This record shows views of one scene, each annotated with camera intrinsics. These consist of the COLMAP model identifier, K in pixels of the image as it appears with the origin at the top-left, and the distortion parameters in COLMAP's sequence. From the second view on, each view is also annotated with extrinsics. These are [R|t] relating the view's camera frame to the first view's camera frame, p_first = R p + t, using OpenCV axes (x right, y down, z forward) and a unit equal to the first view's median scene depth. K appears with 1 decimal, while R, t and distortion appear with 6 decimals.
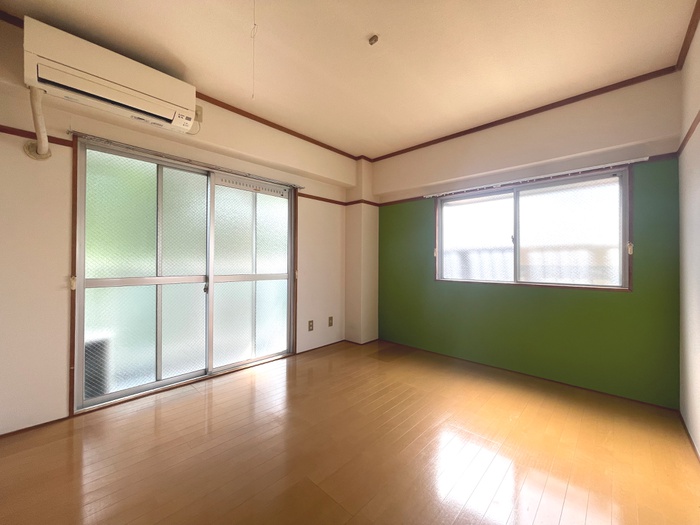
lens RADIAL K [[284.1, 0, 348.0], [0, 284.1, 261.2], [0, 0, 1]] dist [-0.003196, 0.000413]
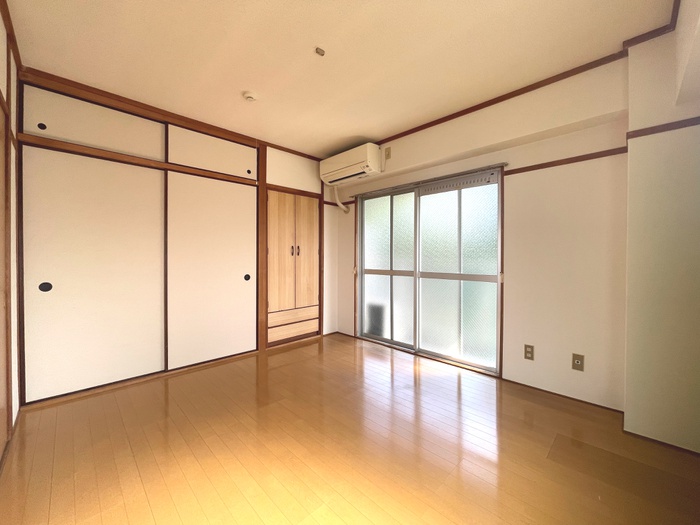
lens RADIAL K [[284.1, 0, 351.1], [0, 284.1, 262.0], [0, 0, 1]] dist [-0.003196, 0.000413]
pose [[-0.033645, 0.009206, -0.999391, 0.901120], [-0.000341, 0.999957, 0.009223, -0.003681], [0.999434, 0.000651, -0.033641, 0.901251]]
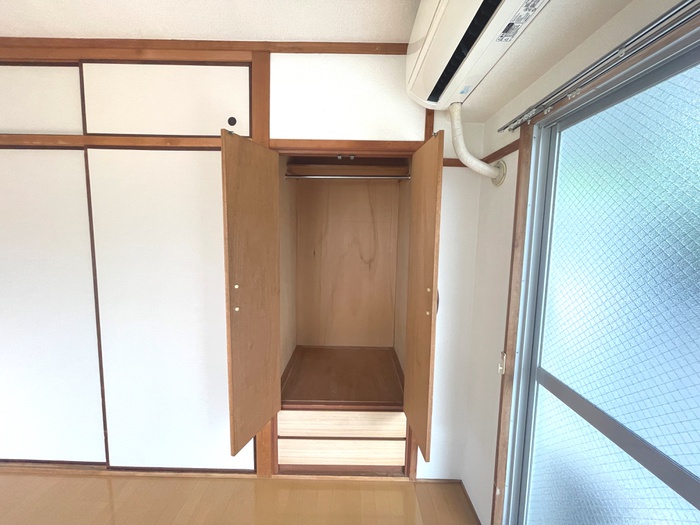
lens RADIAL K [[284.1, 0, 349.6], [0, 284.1, 260.7], [0, 0, 1]] dist [-0.003196, 0.000413]
pose [[-0.730587, 0.040269, -0.681631, -0.237647], [-0.024682, 0.996050, 0.085299, -0.175979], [0.682374, 0.079143, -0.726707, 1.049416]]
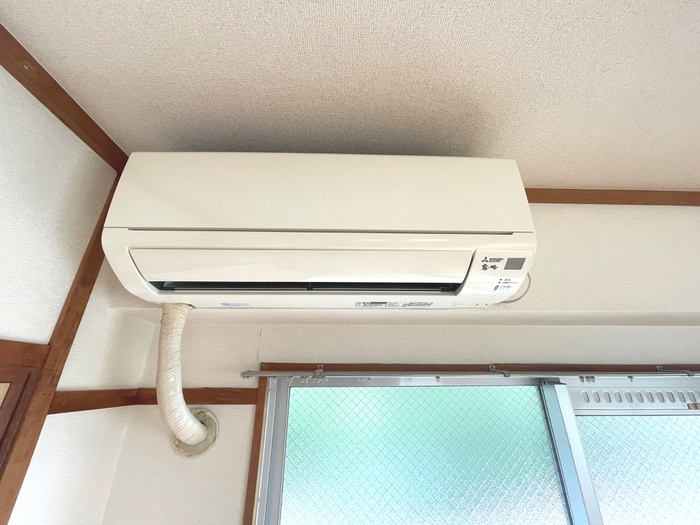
lens RADIAL K [[284.1, 0, 350.4], [0, 284.1, 265.0], [0, 0, 1]] dist [-0.003196, 0.000413]
pose [[0.695411, -0.280851, -0.661457, -0.461025], [-0.001719, 0.919812, -0.392355, -0.369425], [0.718610, 0.273985, 0.639165, 0.669334]]
